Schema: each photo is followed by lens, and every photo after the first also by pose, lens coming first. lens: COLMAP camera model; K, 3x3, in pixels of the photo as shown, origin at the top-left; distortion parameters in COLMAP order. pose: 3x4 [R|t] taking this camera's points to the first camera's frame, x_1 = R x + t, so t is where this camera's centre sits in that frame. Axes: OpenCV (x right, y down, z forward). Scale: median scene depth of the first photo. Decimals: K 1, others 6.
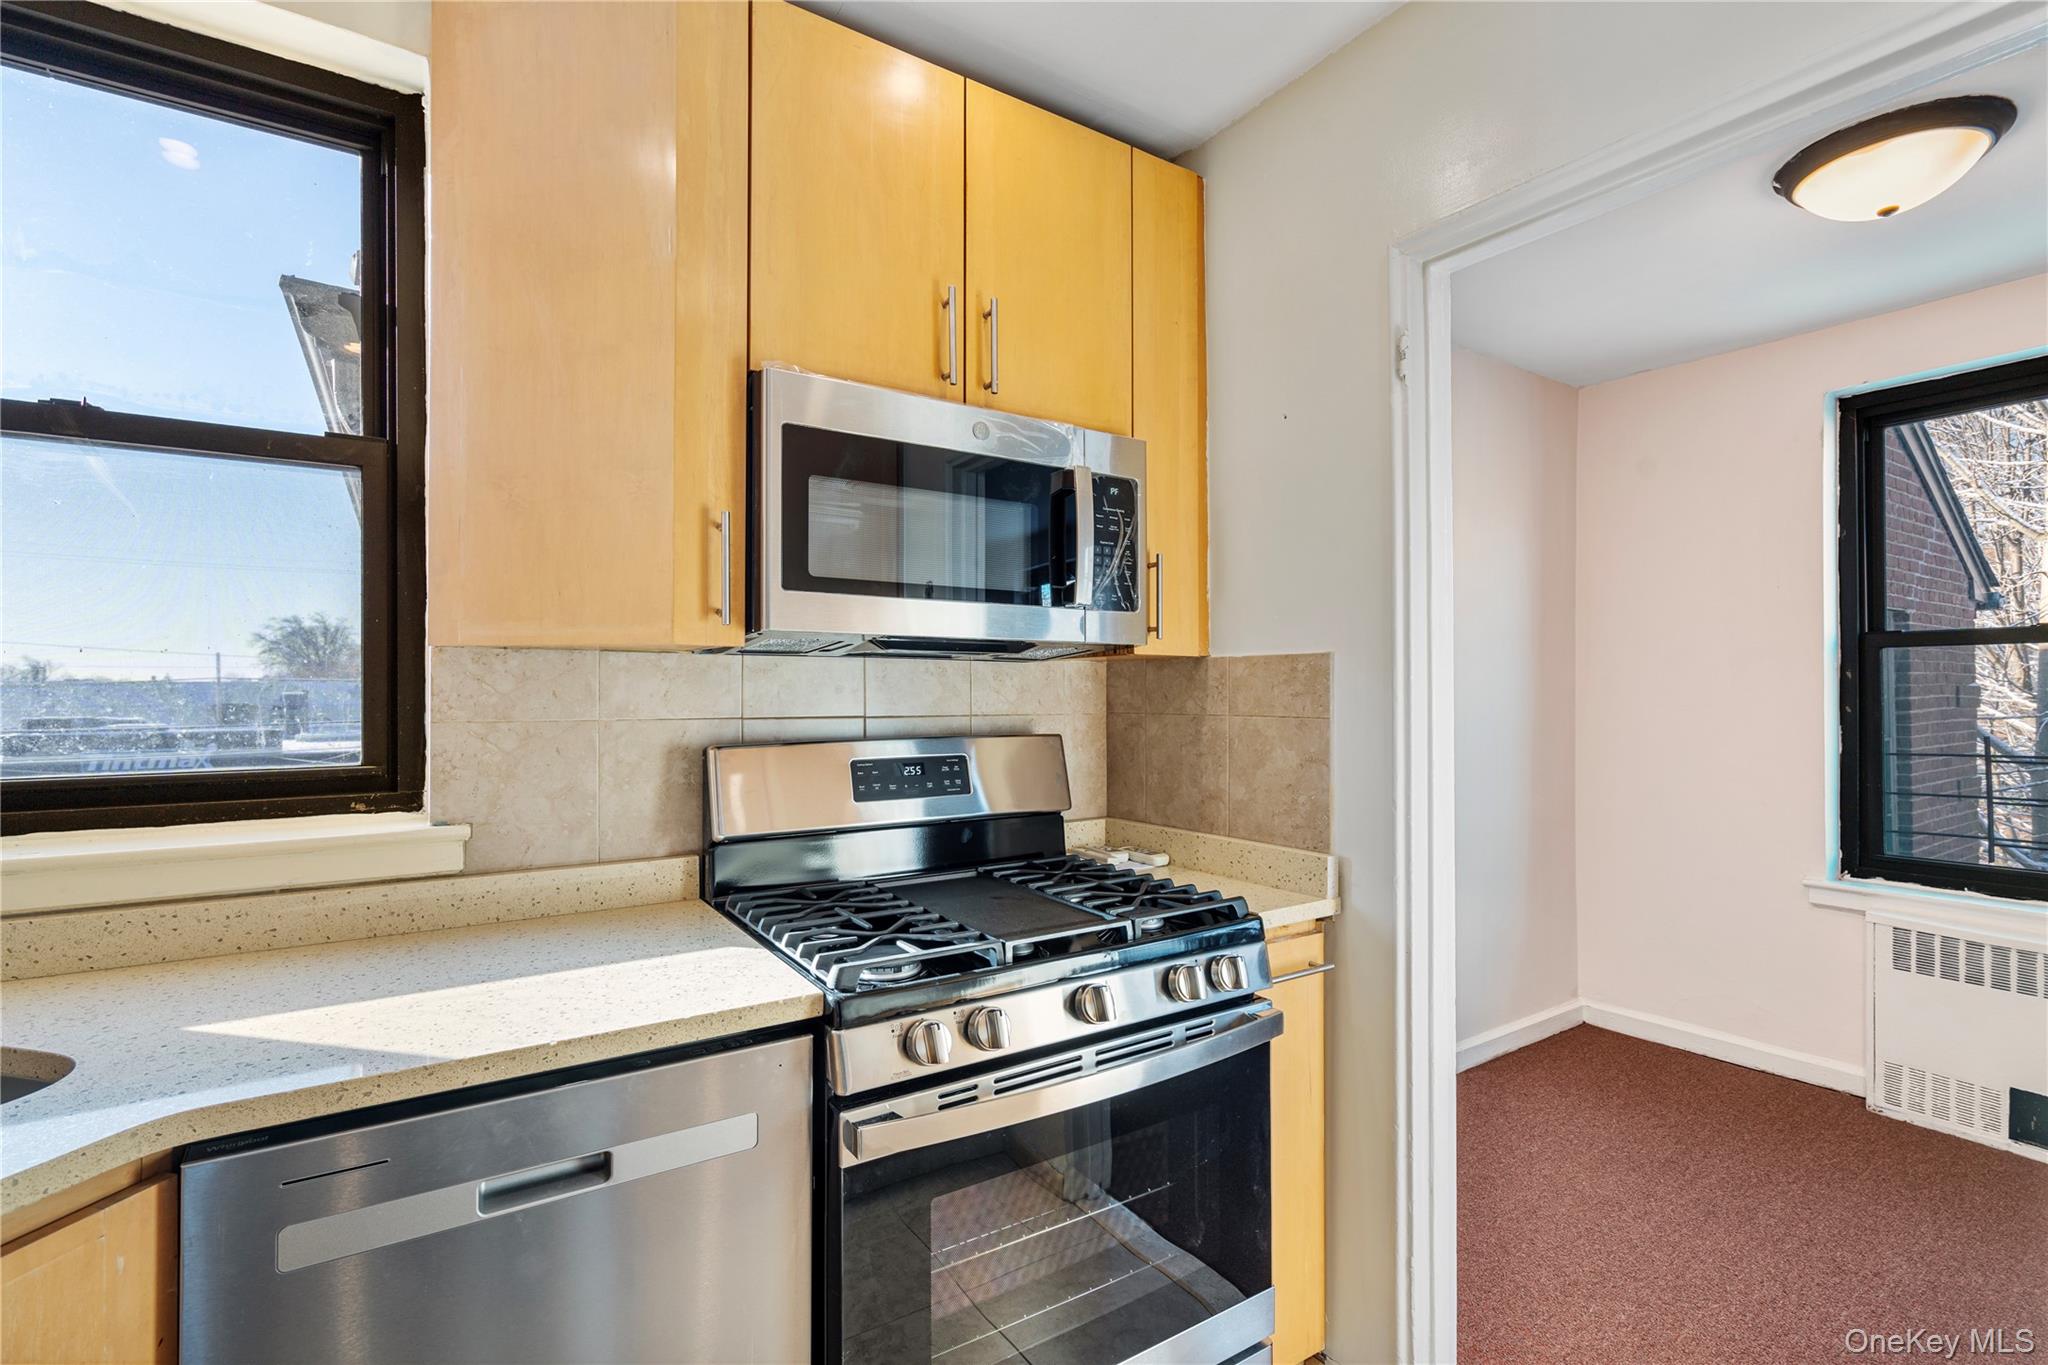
lens RADIAL K [[948.5, 0, 1023.5], [0, 948.5, 683.1], [0, 0, 1]] dist [-0.000808, 0.000232]
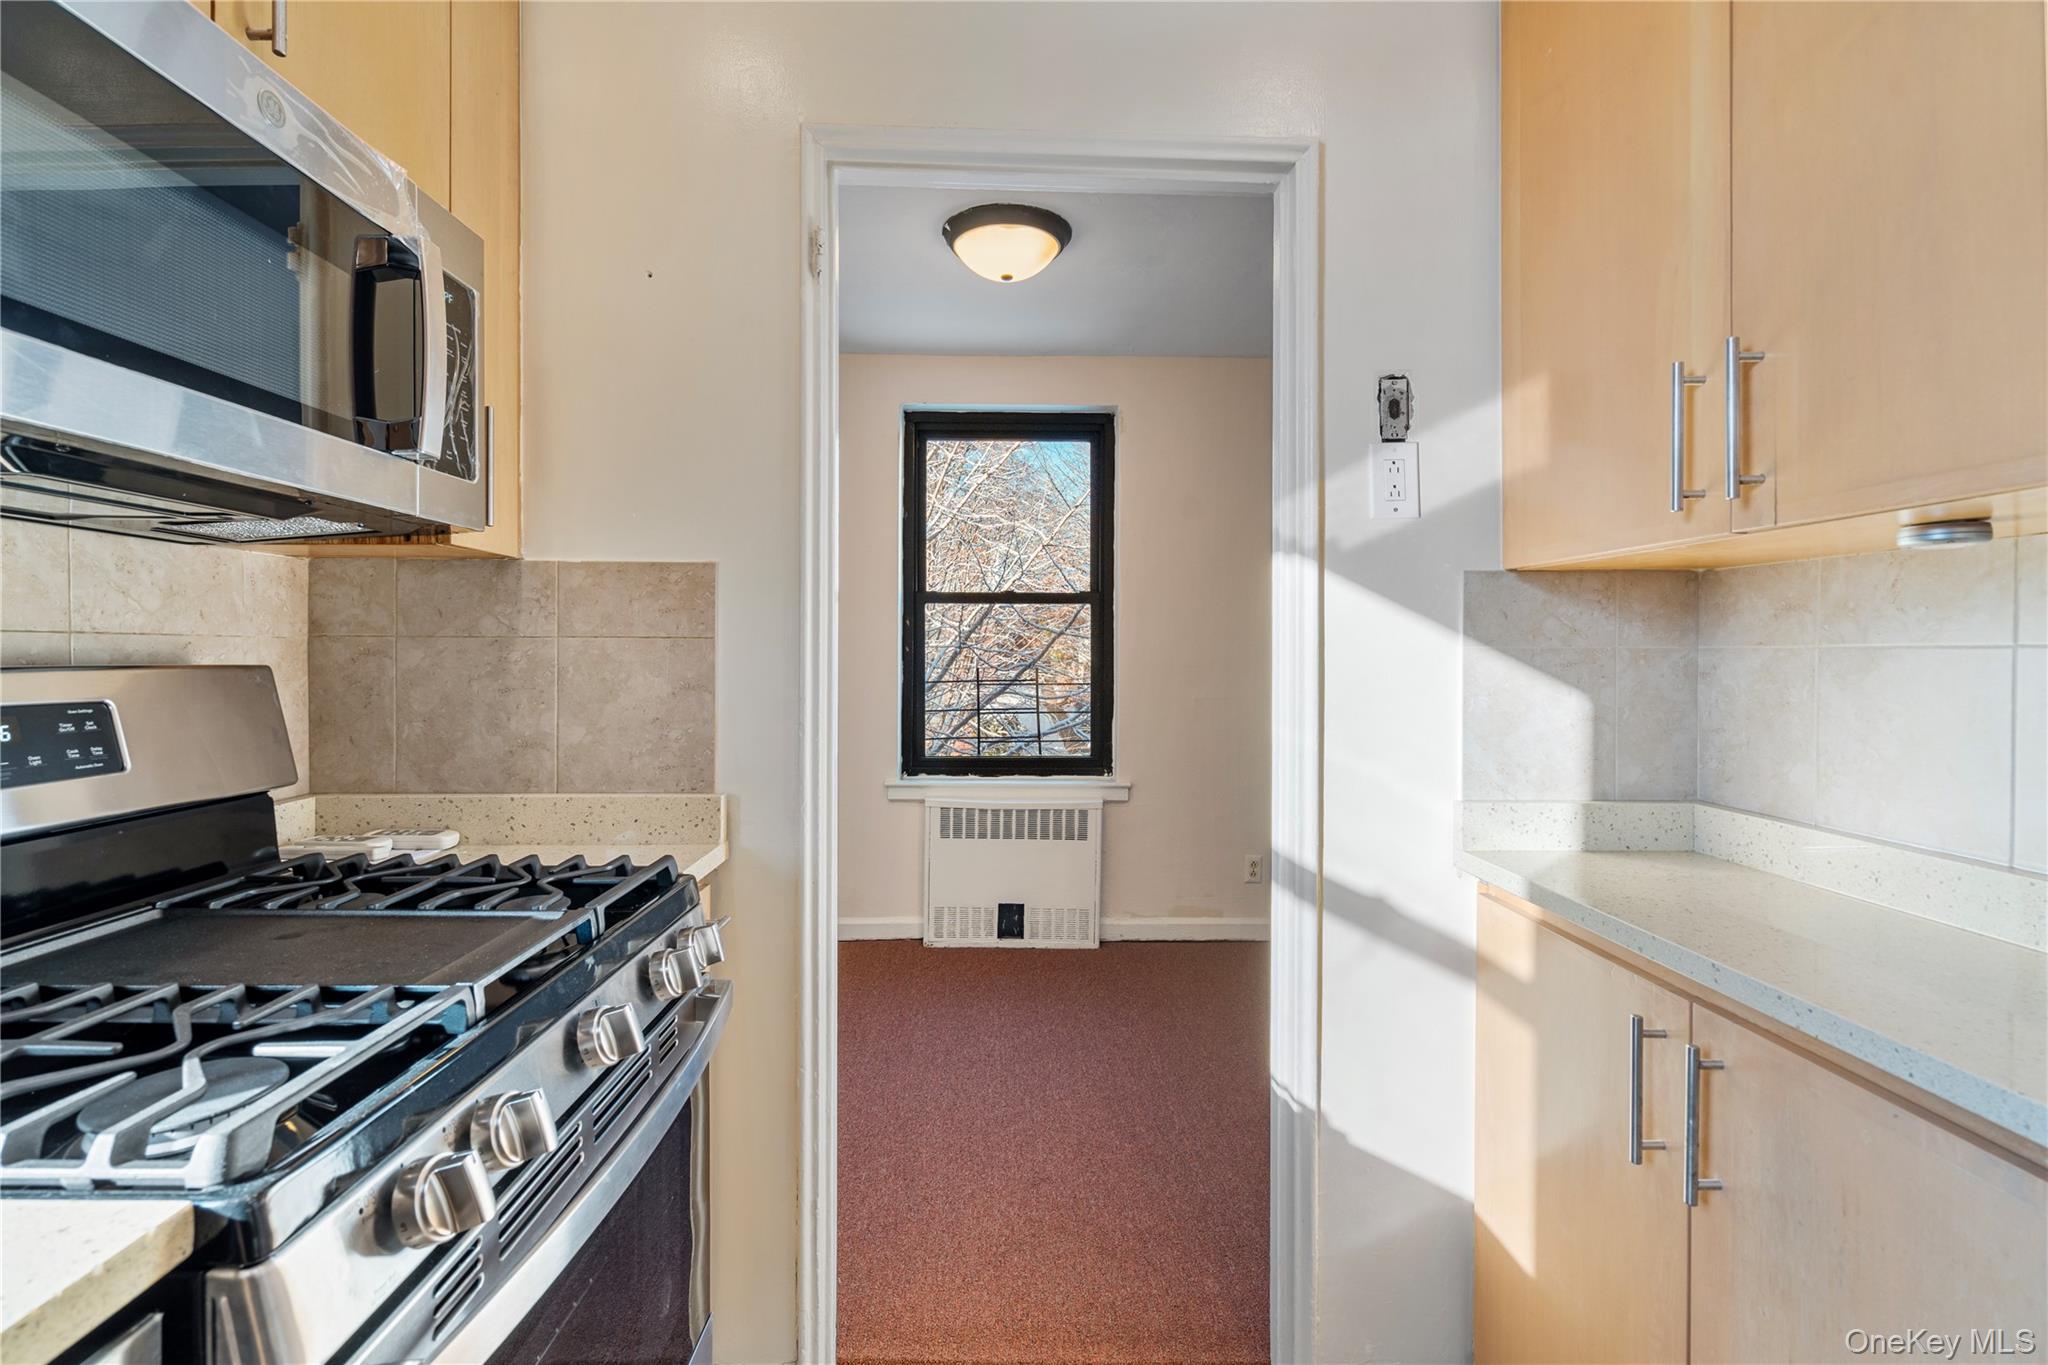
lens RADIAL K [[935.0, 0, 1023.8], [0, 935.0, 653.3], [0, 0, 1]] dist [-0.001261, 0.001570]
pose [[0.530037, 0.001542, 0.847973, -0.225447], [-0.011692, 0.999917, 0.005490, 0.038169], [-0.847894, -0.012824, 0.530011, 0.267478]]
